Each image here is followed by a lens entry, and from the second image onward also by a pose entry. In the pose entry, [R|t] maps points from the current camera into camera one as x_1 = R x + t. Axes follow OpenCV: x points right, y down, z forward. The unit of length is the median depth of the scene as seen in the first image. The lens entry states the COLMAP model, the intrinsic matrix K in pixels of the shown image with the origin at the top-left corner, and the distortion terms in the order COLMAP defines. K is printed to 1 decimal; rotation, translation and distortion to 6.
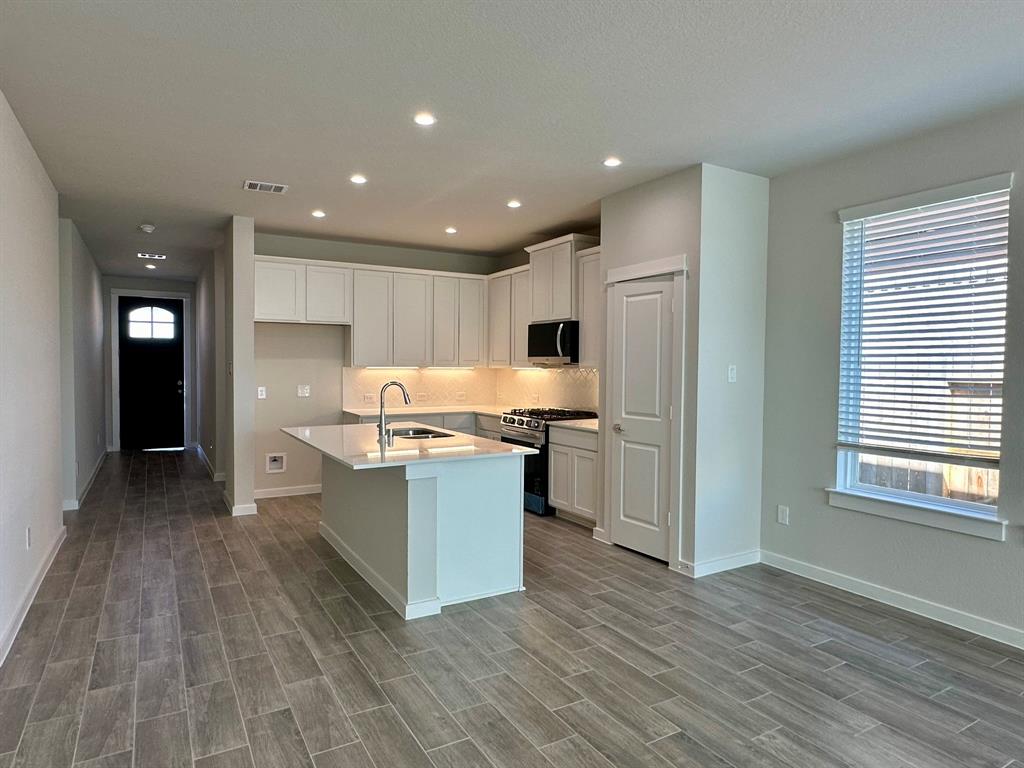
lens RADIAL K [[614.9, 0, 511.9], [0, 614.9, 387.3], [0, 0, 1]] dist [-0.002920, 0.002141]
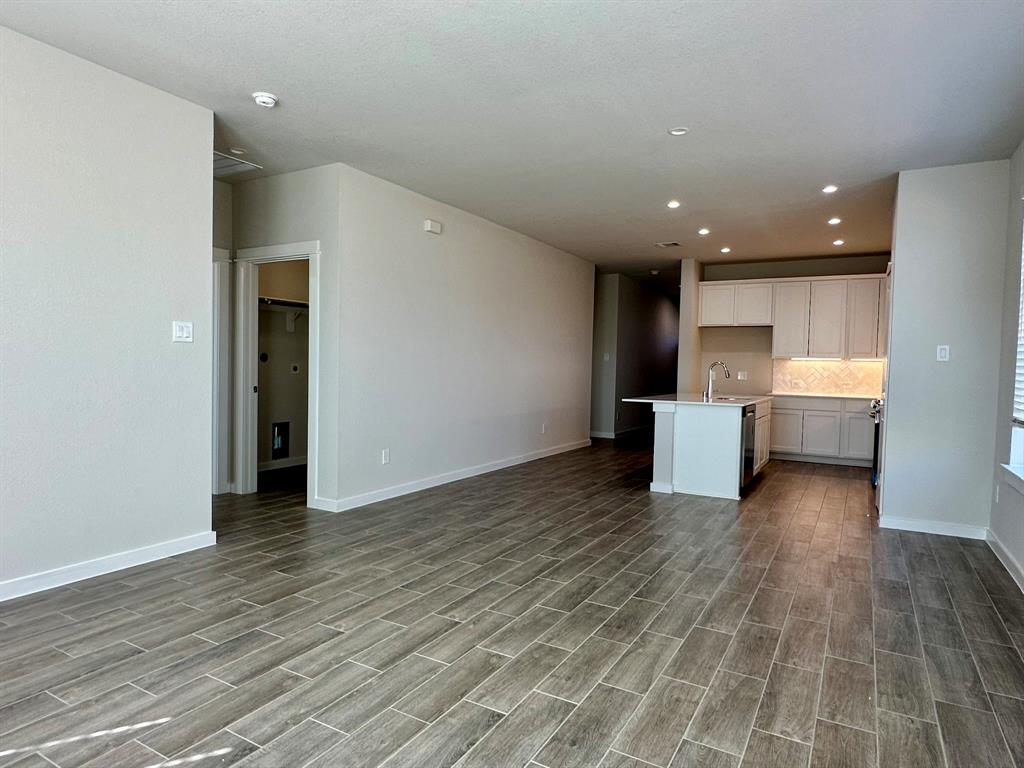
lens RADIAL K [[614.9, 0, 507.7], [0, 614.9, 383.6], [0, 0, 1]] dist [-0.002920, 0.002141]
pose [[0.492933, 0.028747, -0.869592, 0.867977], [-0.045162, 0.998952, 0.007423, 0.055278], [0.868894, 0.035613, 0.493715, -0.186637]]
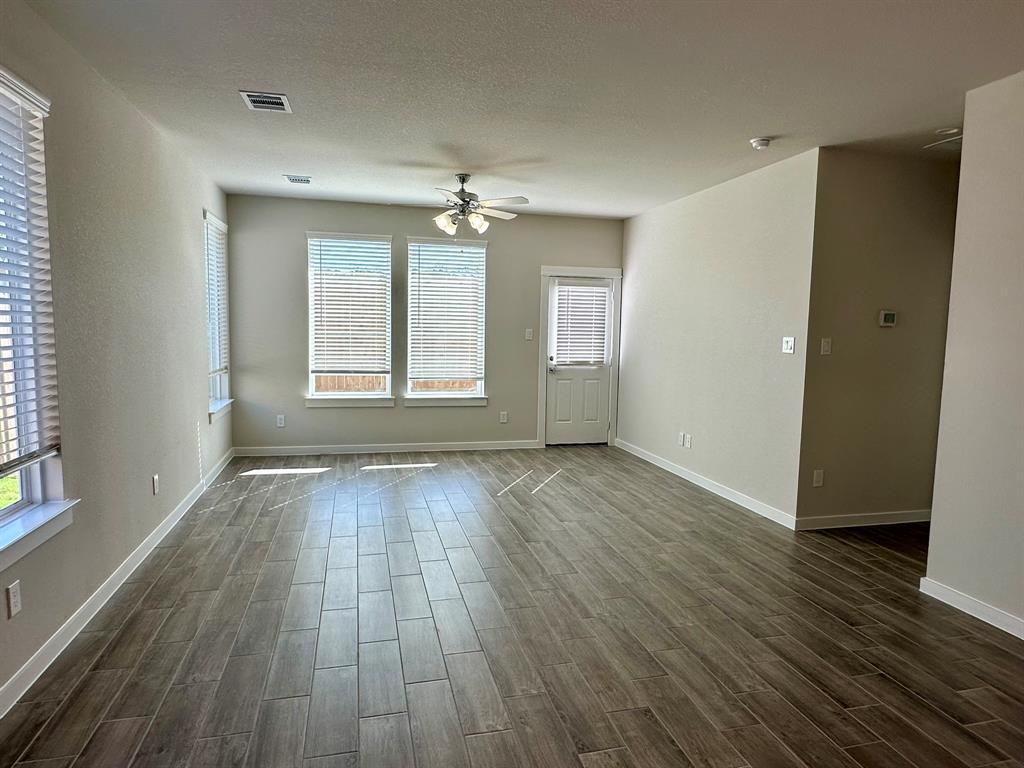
lens RADIAL K [[614.9, 0, 511.0], [0, 614.9, 384.4], [0, 0, 1]] dist [-0.002920, 0.002141]
pose [[-0.959536, -0.055311, 0.276101, 0.066317], [-0.020073, 0.991460, 0.128859, -0.047915], [-0.280870, 0.118103, -0.952451, 0.973796]]
